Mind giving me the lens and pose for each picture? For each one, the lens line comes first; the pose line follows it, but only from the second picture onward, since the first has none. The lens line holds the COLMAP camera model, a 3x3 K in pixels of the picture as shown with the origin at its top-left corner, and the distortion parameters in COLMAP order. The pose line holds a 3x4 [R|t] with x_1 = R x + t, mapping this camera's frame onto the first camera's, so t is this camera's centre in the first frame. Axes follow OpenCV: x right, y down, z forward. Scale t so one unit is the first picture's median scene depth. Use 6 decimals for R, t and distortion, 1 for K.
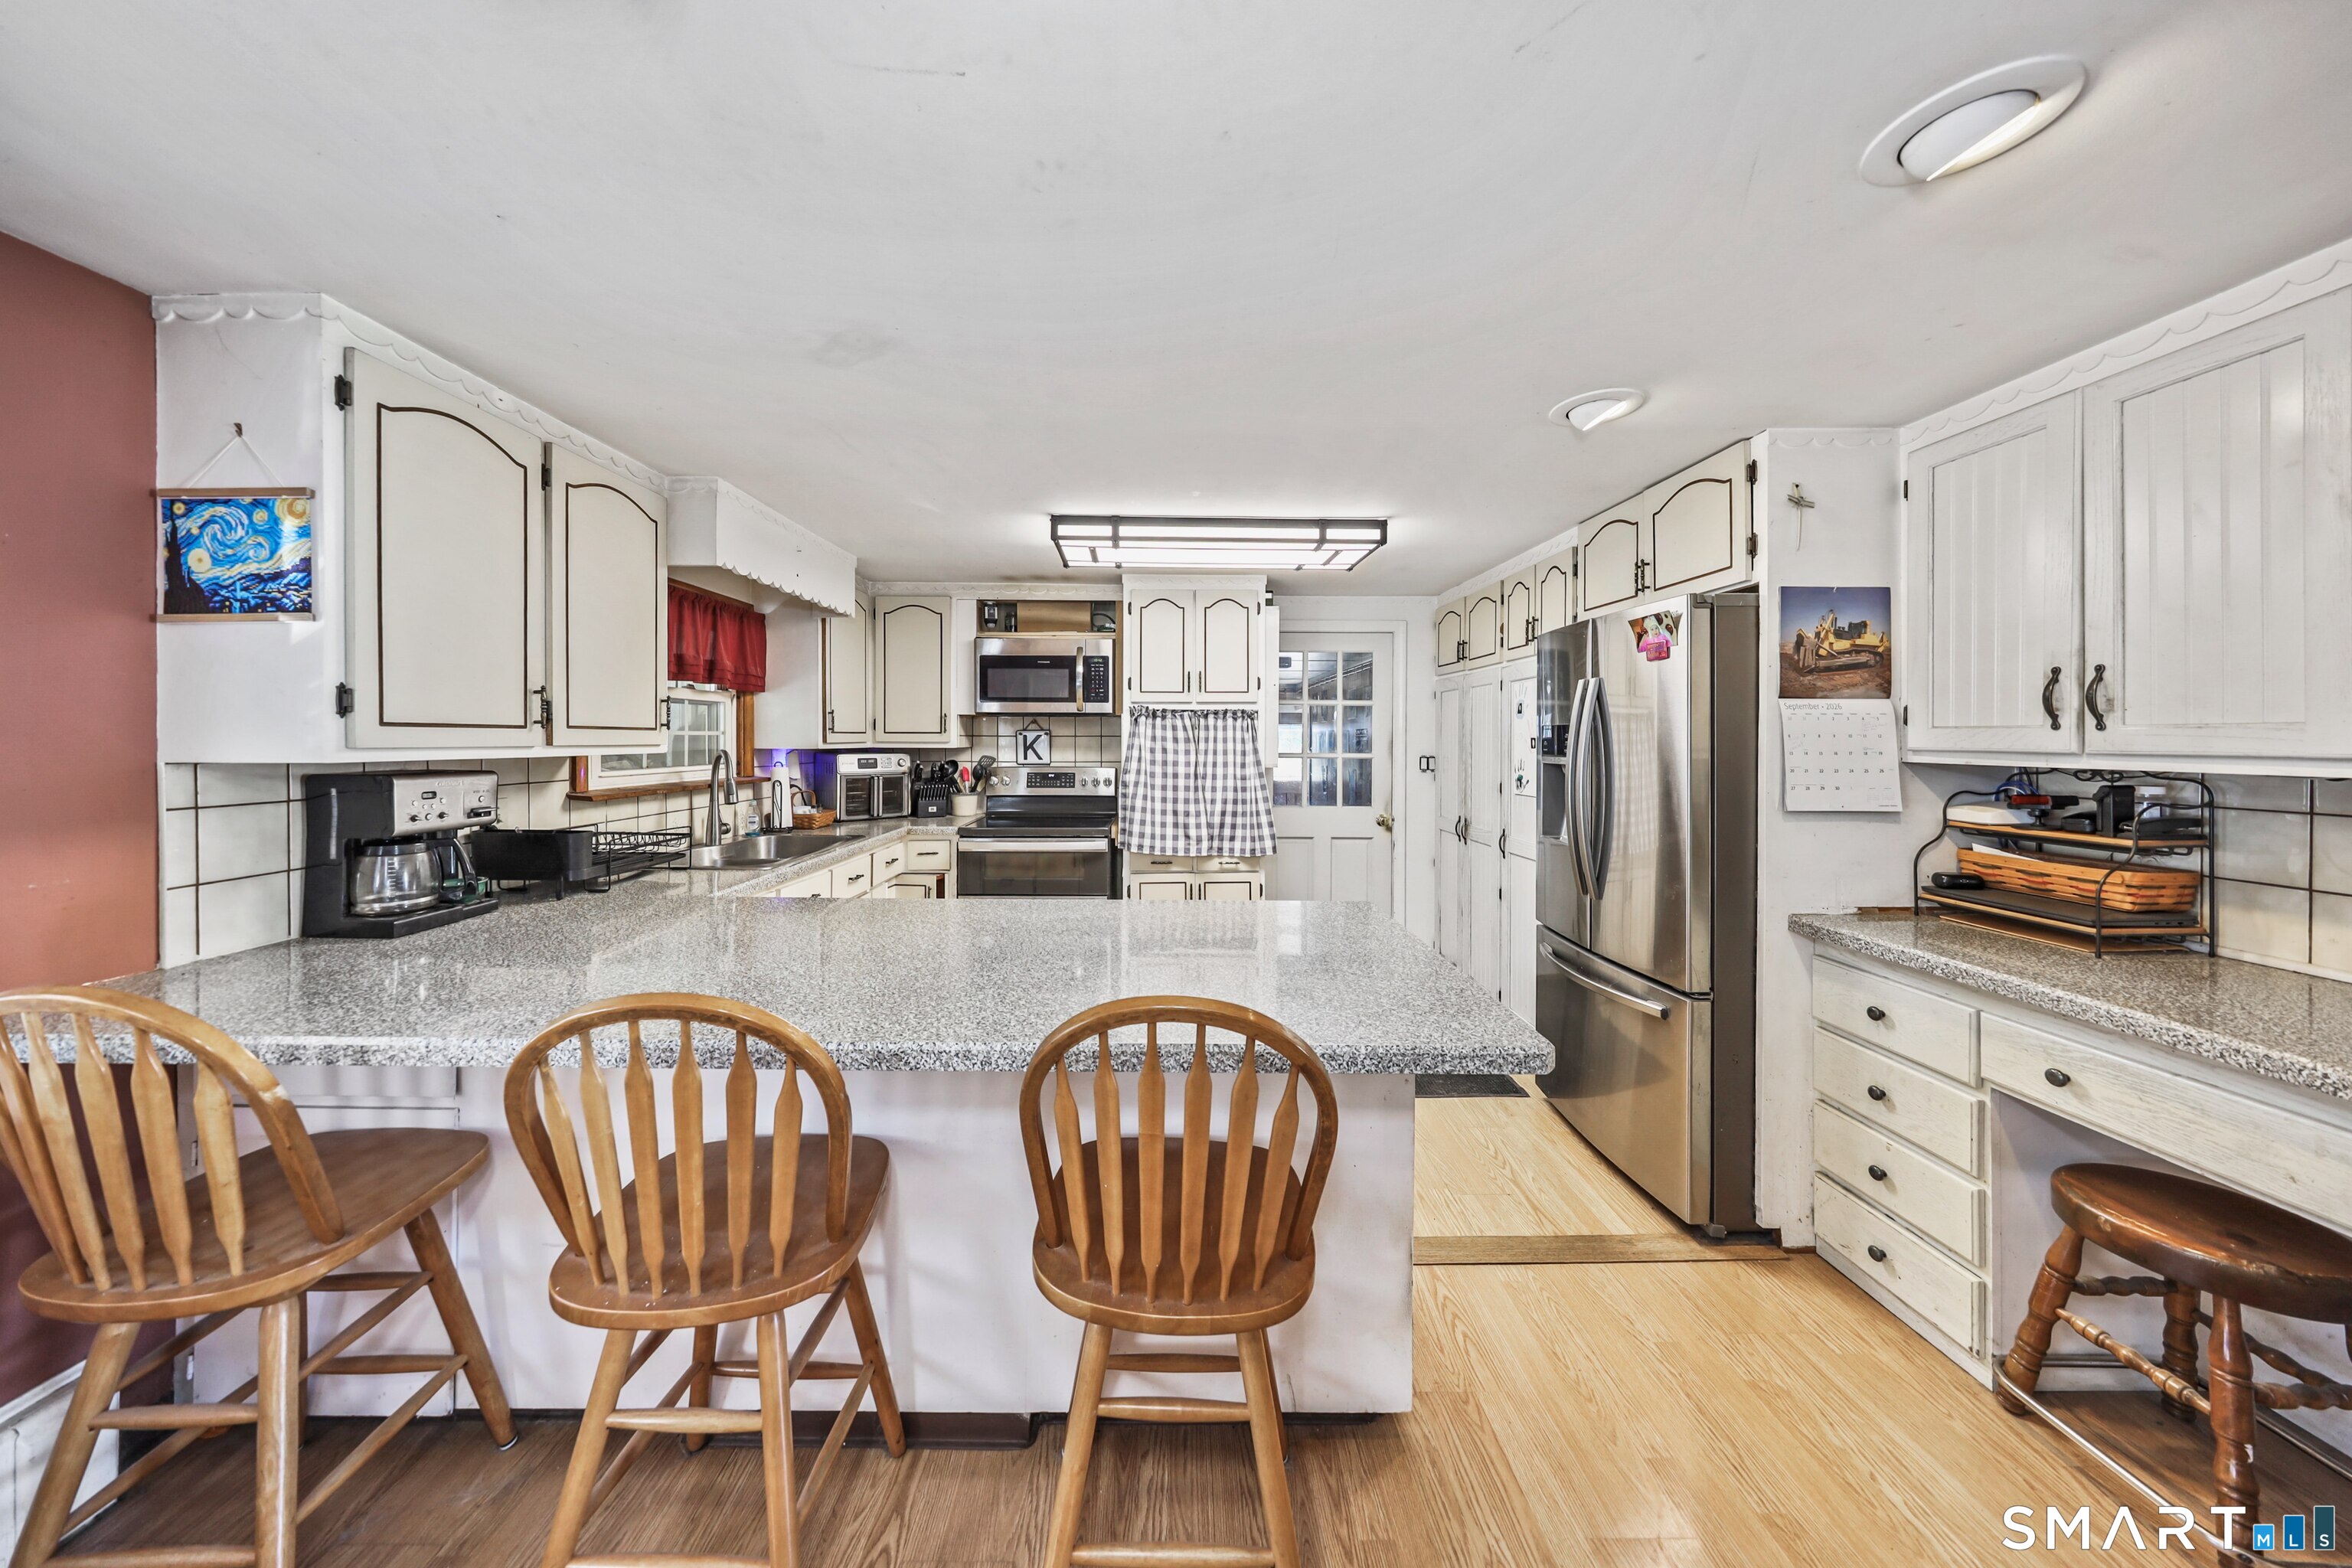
lens RADIAL K [[734.9, 0, 1168.6], [0, 734.9, 740.6], [0, 0, 1]] dist [-0.000476, -0.000121]
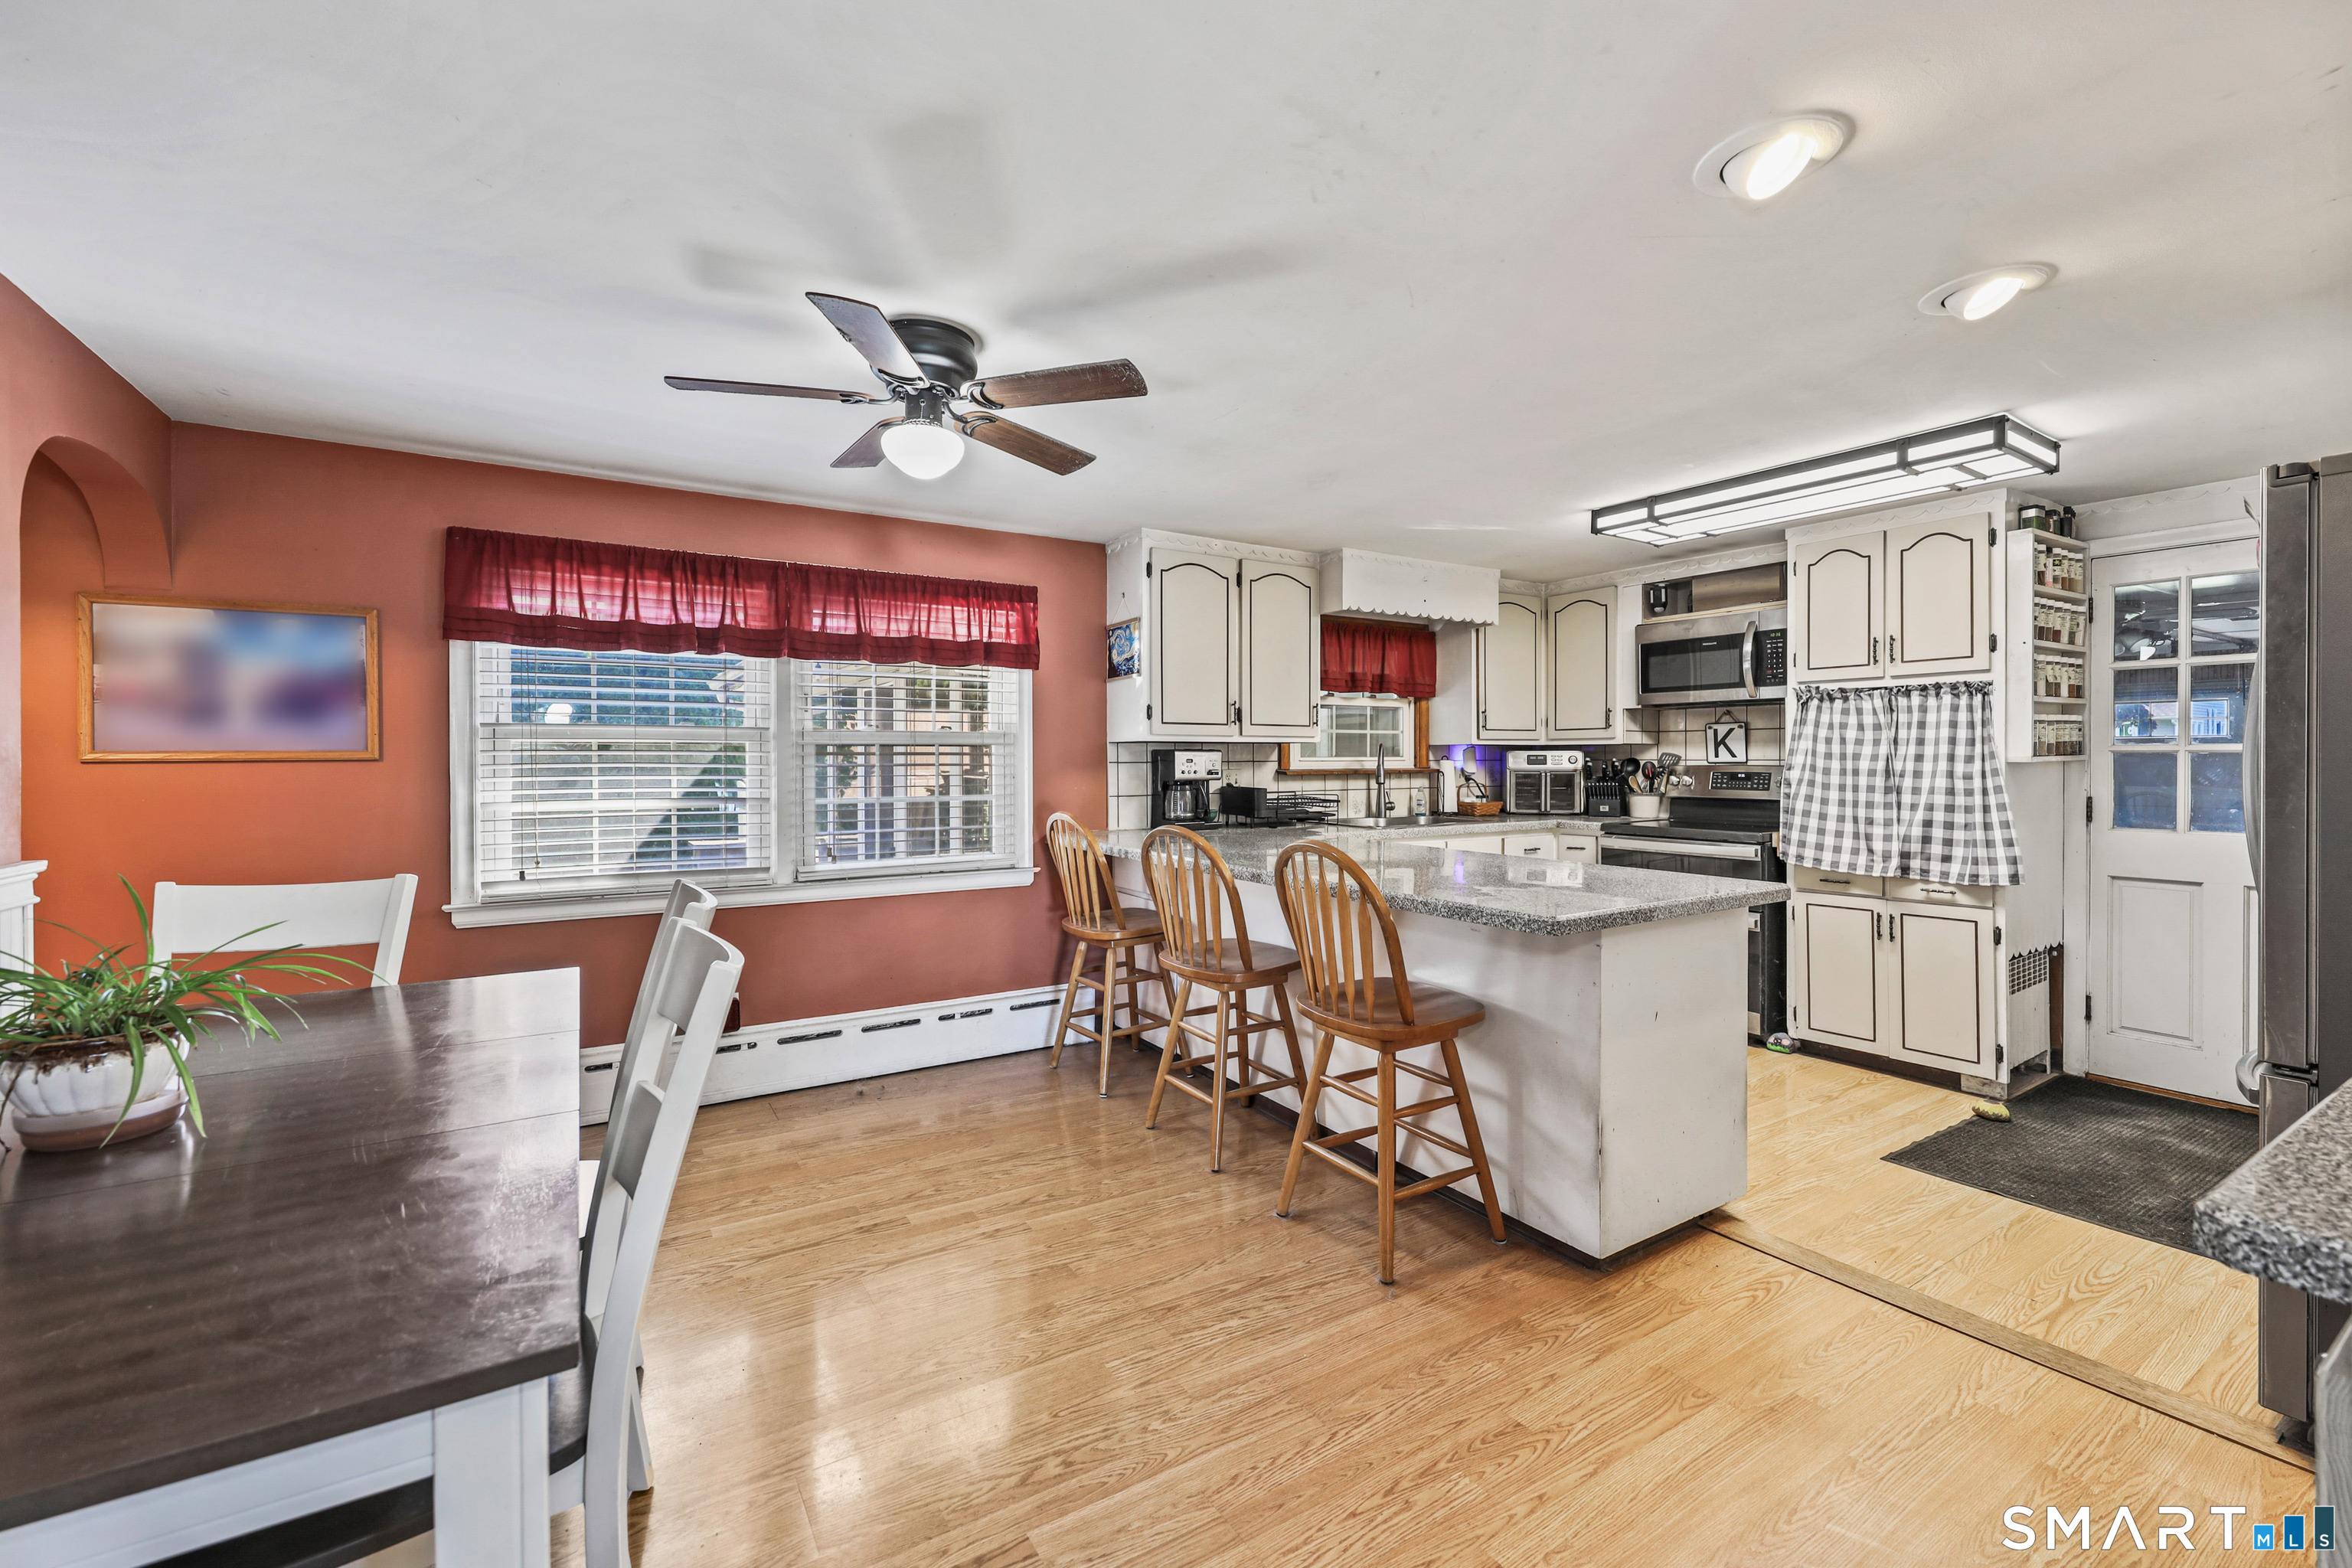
lens RADIAL K [[965.8, 0, 1158.8], [0, 965.8, 763.8], [0, 0, 1]] dist [0.001457, 0.000114]
pose [[0.515945, -0.000599, -0.856621, 0.552333], [0.001742, 0.999998, 0.000350, 0.040098], [0.856620, -0.001673, 0.515945, -0.184461]]
